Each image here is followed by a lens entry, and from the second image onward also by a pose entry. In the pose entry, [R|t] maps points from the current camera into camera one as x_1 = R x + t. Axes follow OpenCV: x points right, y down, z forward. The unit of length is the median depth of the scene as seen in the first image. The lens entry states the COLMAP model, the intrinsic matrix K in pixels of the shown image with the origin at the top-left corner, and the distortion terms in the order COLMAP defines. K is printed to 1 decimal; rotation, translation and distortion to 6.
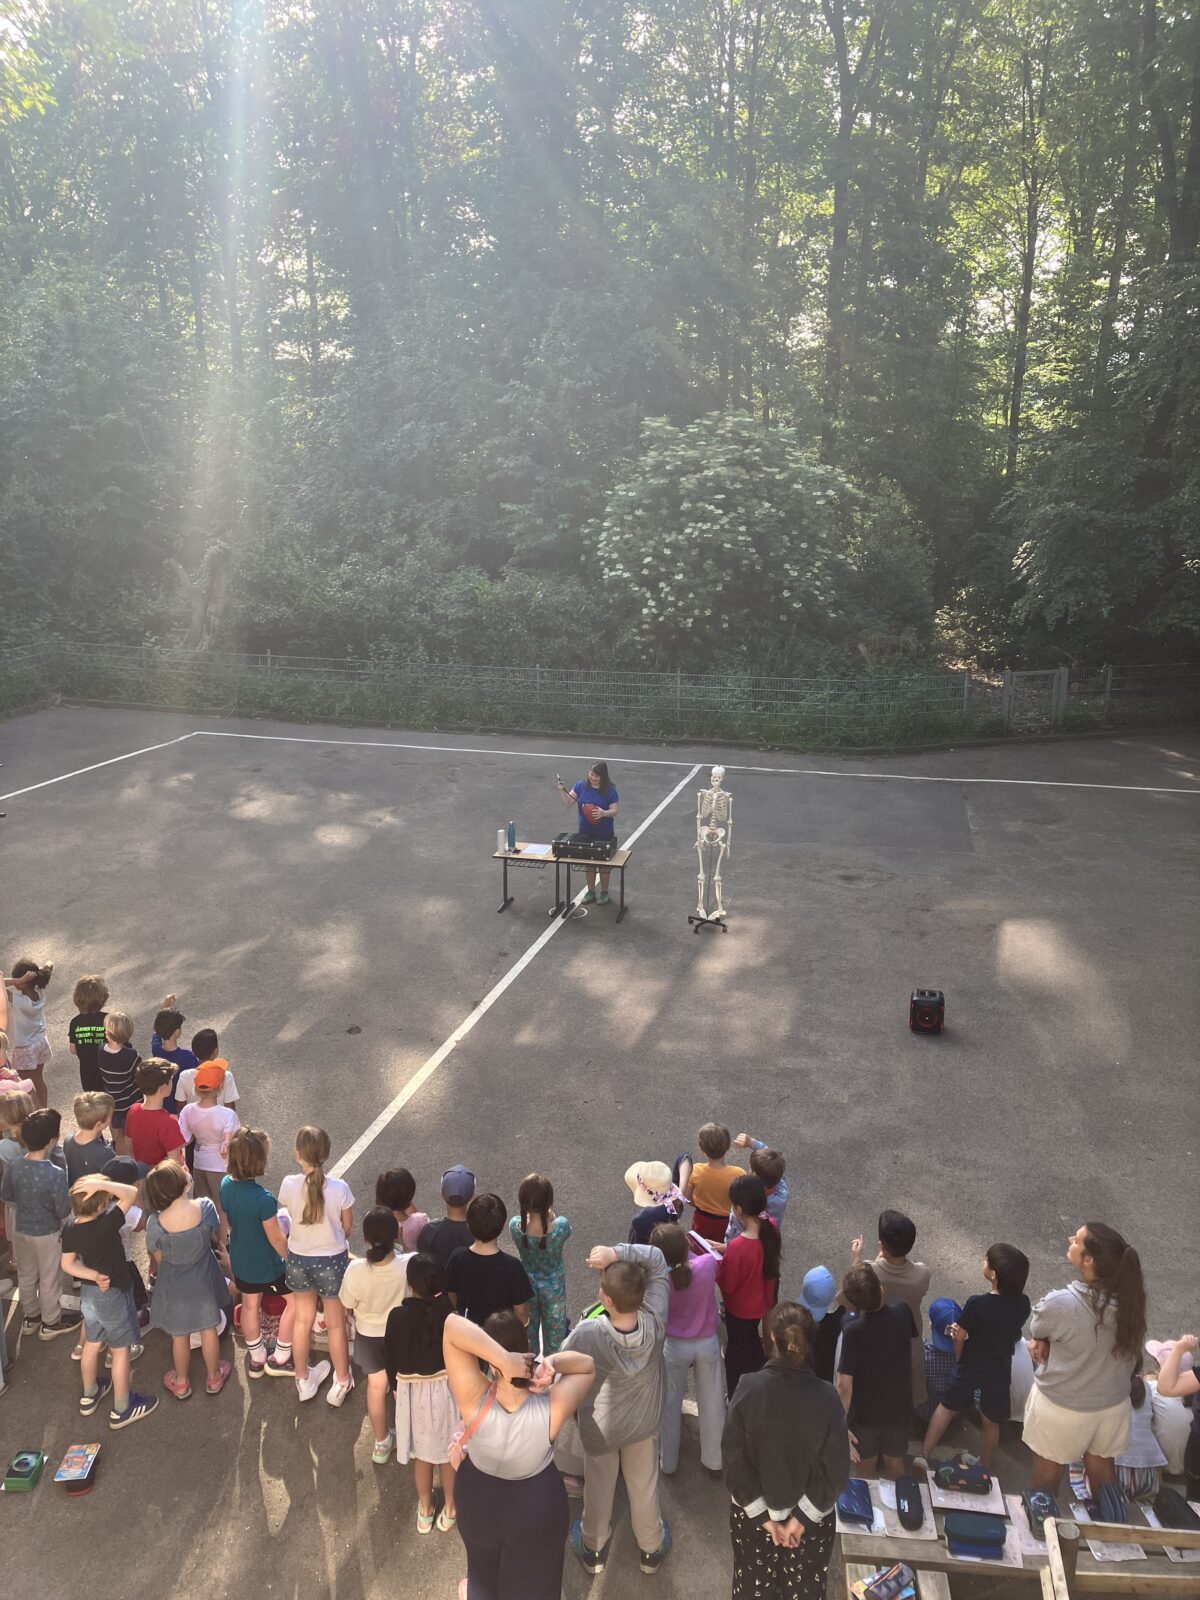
lens RADIAL K [[1285.3, 0, 598.9], [0, 1285.3, 799.1], [0, 0, 1]] dist [0.009809, -0.002087]
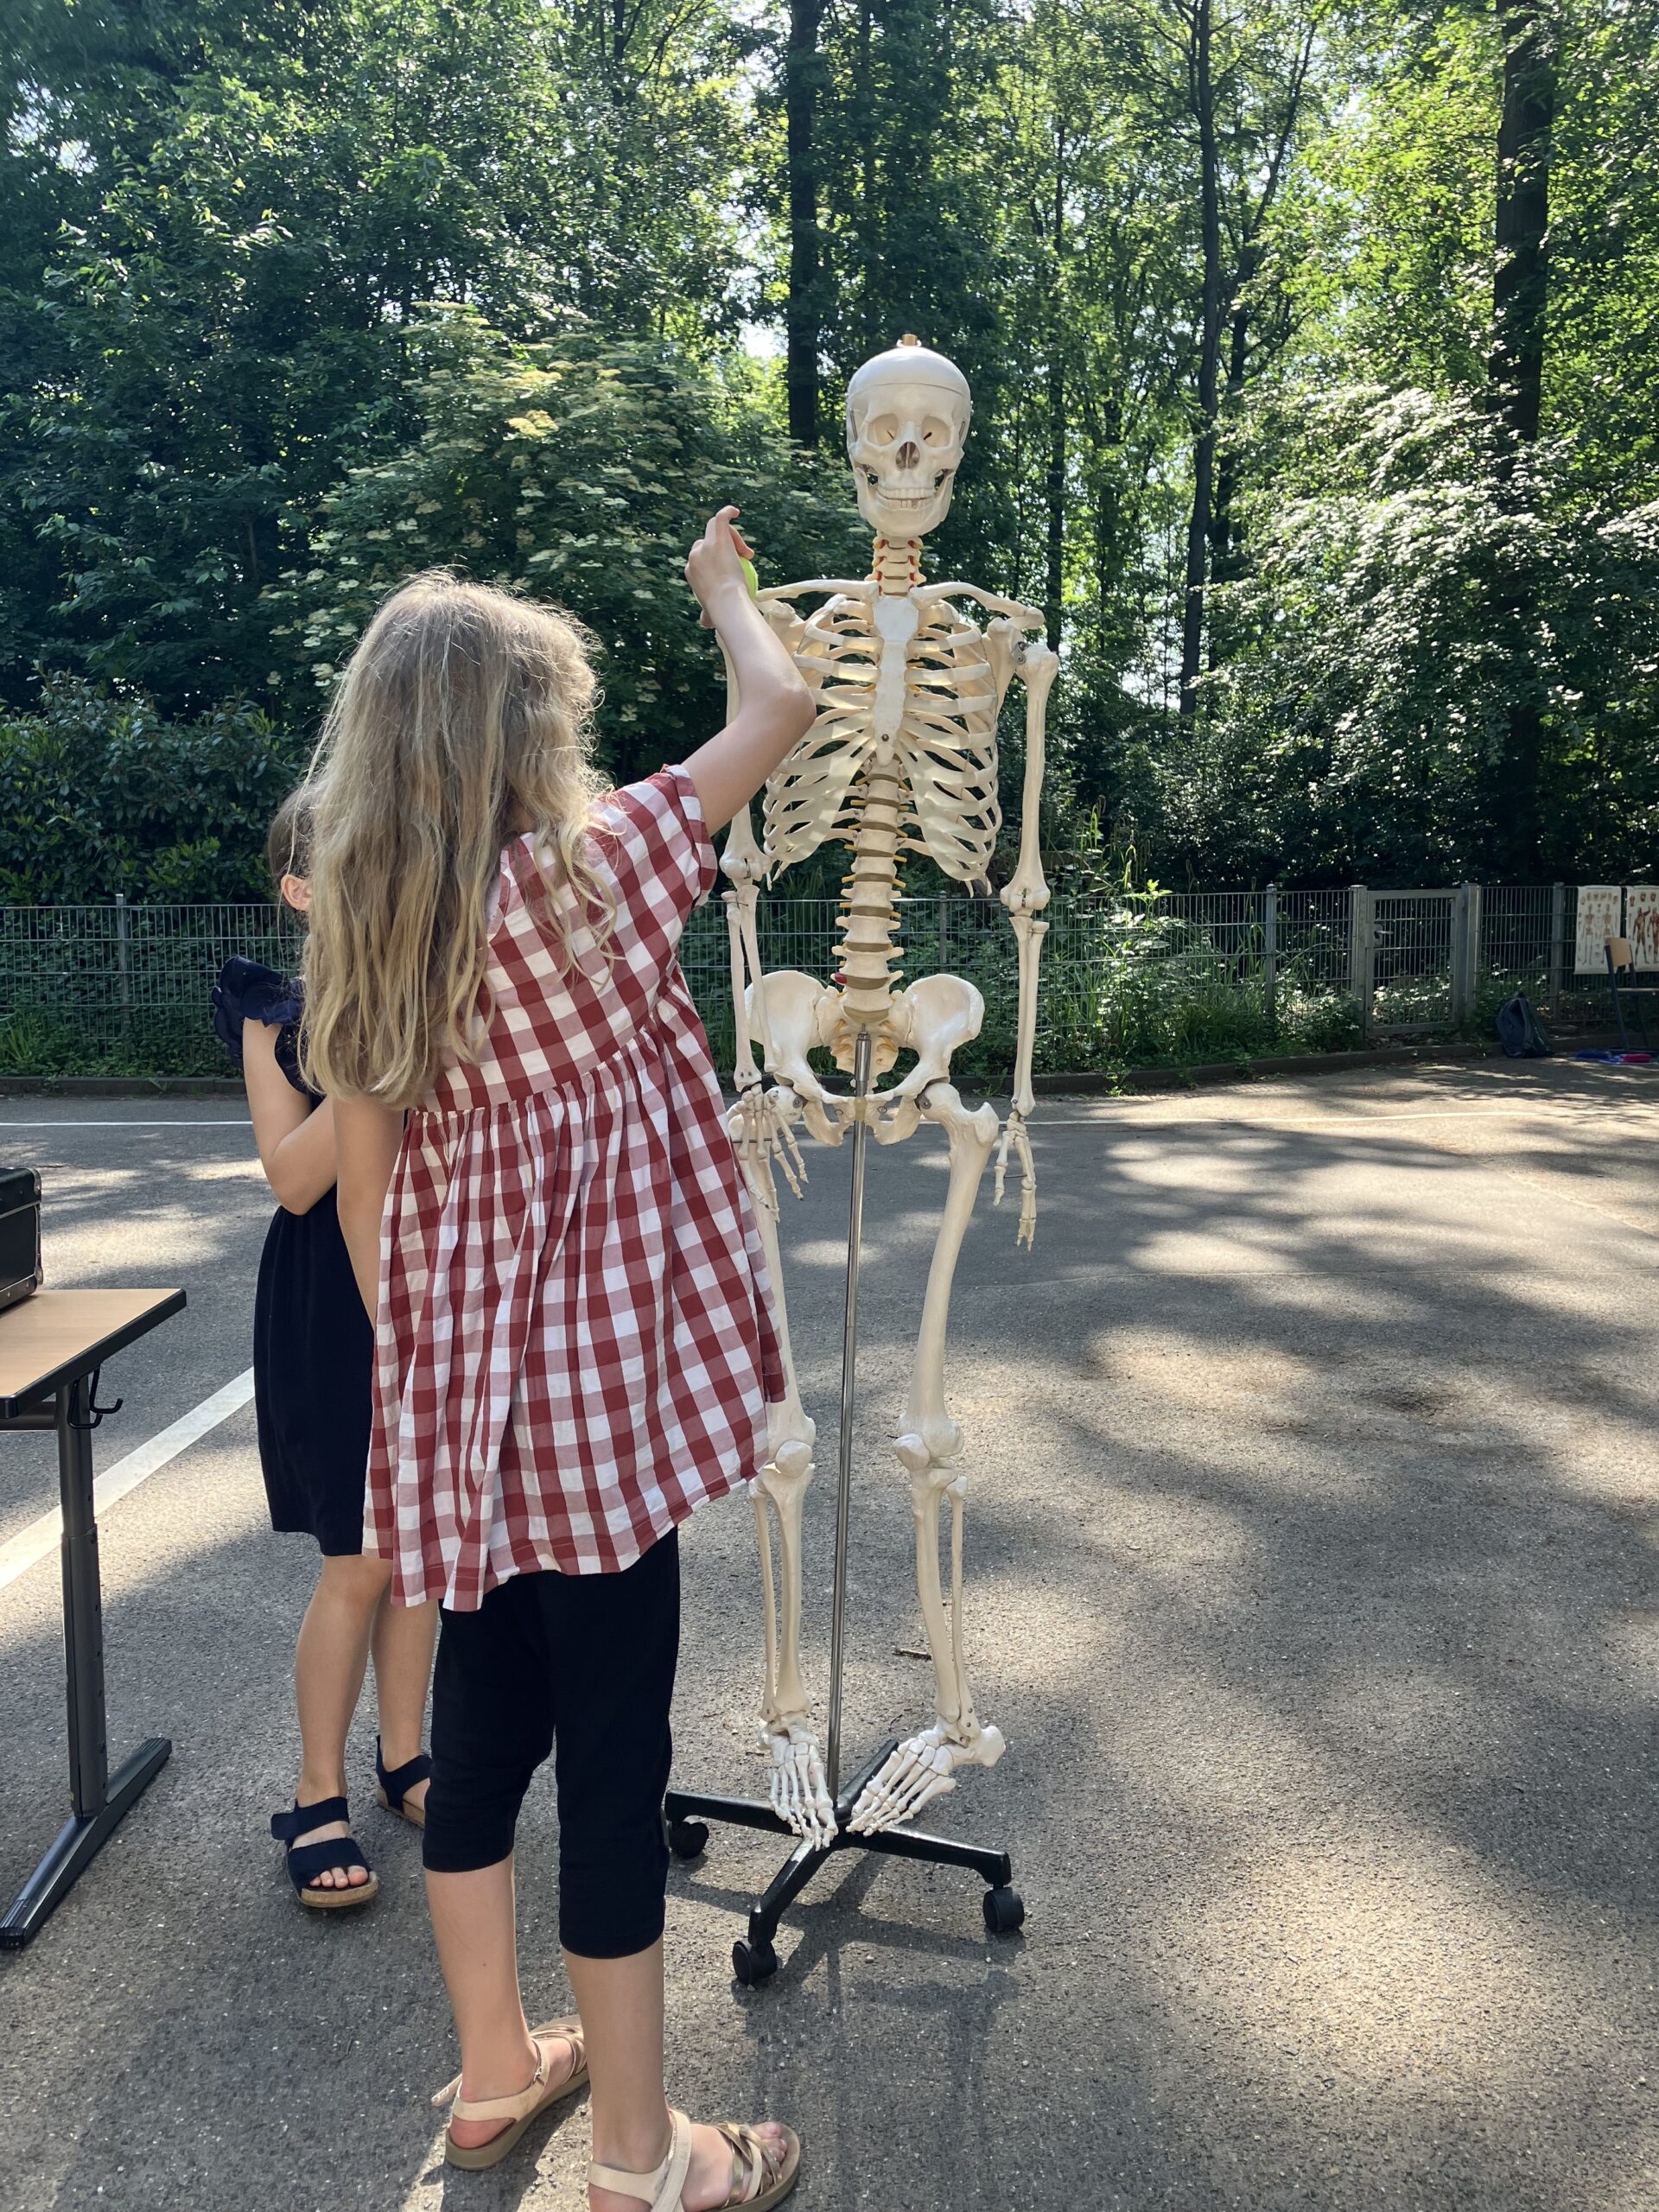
lens RADIAL K [[1776.9, 0, 833.5], [0, 1776.9, 1096.5], [0, 0, 1]] dist [0.009809, -0.002087]
pose [[0.973679, -0.041268, 0.224155, 0.029792], [0.074847, 0.986824, -0.143443, 0.032072], [-0.215282, 0.156445, 0.963939, 0.499795]]
